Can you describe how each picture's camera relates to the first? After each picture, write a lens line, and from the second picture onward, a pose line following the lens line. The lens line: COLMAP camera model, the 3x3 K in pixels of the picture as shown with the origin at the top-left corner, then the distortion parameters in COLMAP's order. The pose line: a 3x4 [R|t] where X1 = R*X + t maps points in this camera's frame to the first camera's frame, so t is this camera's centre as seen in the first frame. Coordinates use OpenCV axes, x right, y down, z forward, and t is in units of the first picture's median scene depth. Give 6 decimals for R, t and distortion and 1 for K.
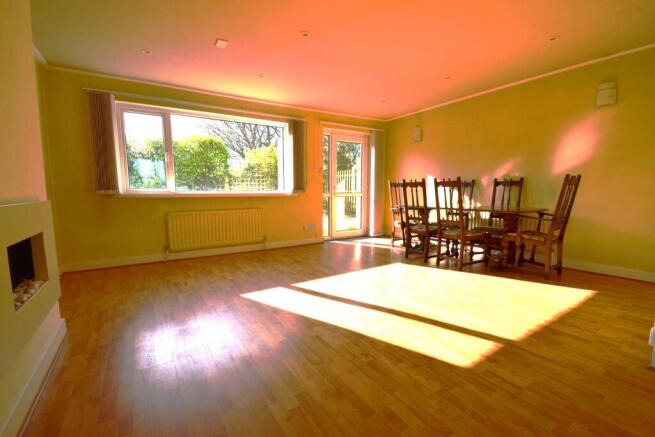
lens RADIAL K [[287.7, 0, 323.9], [0, 287.7, 218.1], [0, 0, 1]] dist [-0.022824, -0.002636]
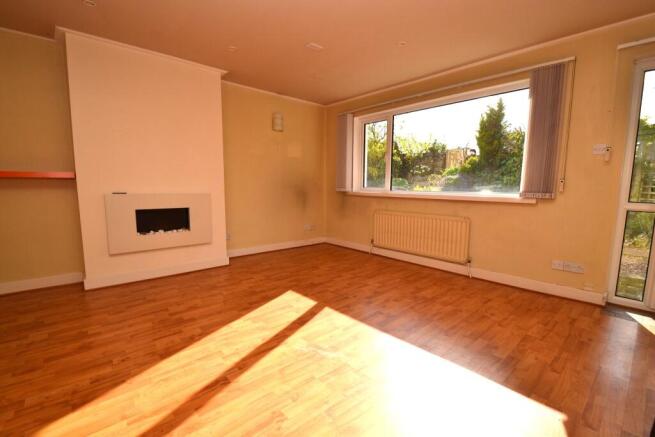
lens RADIAL K [[287.7, 0, 325.7], [0, 287.7, 222.1], [0, 0, 1]] dist [-0.022824, -0.002636]
pose [[0.176319, 0.133289, -0.975267, 0.523939], [-0.109393, 0.987305, 0.115157, -0.083658], [0.978236, 0.086383, 0.188661, 0.654403]]
